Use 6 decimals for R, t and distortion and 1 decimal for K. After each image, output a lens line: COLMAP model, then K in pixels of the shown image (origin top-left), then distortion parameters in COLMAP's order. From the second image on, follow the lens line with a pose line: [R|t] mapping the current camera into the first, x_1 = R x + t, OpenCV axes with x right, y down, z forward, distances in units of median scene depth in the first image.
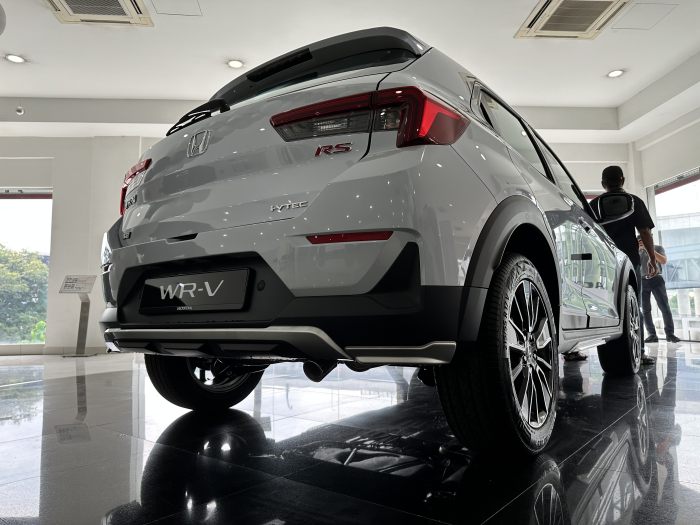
lens RADIAL K [[498.0, 0, 350.1], [0, 498.0, 260.3], [0, 0, 1]] dist [0.061435, -0.077810]
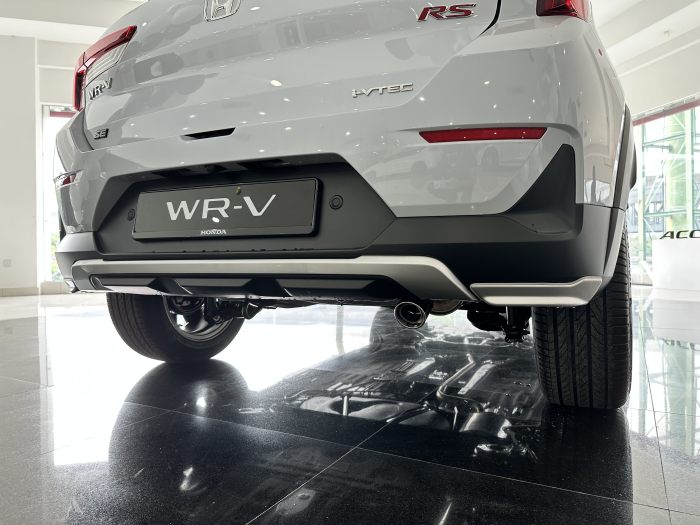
lens RADIAL K [[498.0, 0, 343.5], [0, 498.0, 257.2], [0, 0, 1]] dist [0.061435, -0.077810]
pose [[0.984493, 0.008281, 0.175227, -0.238798], [-0.027464, 0.993843, 0.107336, 0.042419], [-0.173259, -0.110484, 0.978660, 0.219320]]
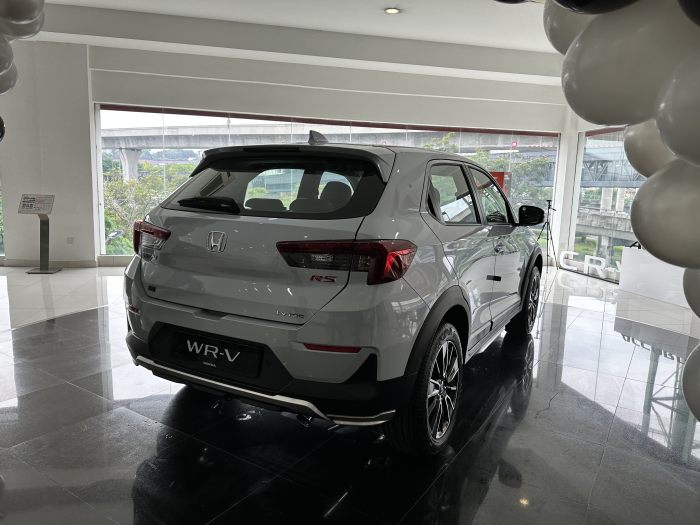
lens RADIAL K [[498.0, 0, 345.4], [0, 498.0, 260.9], [0, 0, 1]] dist [0.061435, -0.077810]
pose [[0.993027, 0.036129, 0.112216, -0.103961], [-0.062695, 0.967958, 0.243159, -0.491815], [-0.099835, -0.248499, 0.963474, -0.294894]]
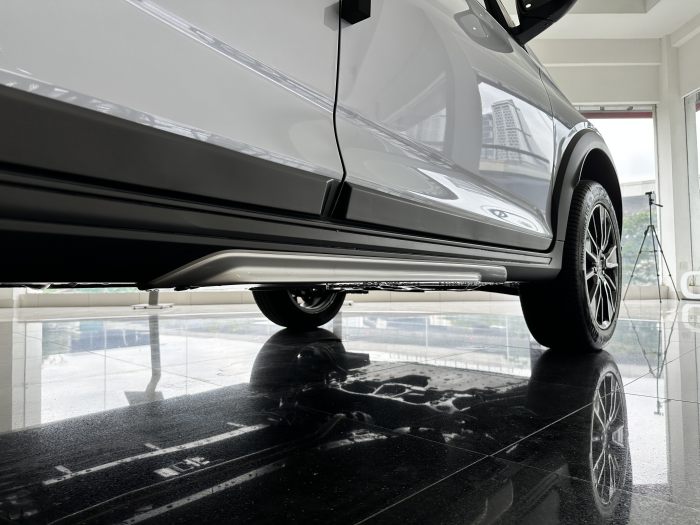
lens RADIAL K [[498.0, 0, 346.7], [0, 498.0, 262.5], [0, 0, 1]] dist [0.061435, -0.077810]
pose [[0.996457, 0.011128, -0.083367, 0.745515], [-0.006063, 0.998134, 0.060758, 0.235782], [0.083887, -0.060037, 0.994665, 1.004217]]
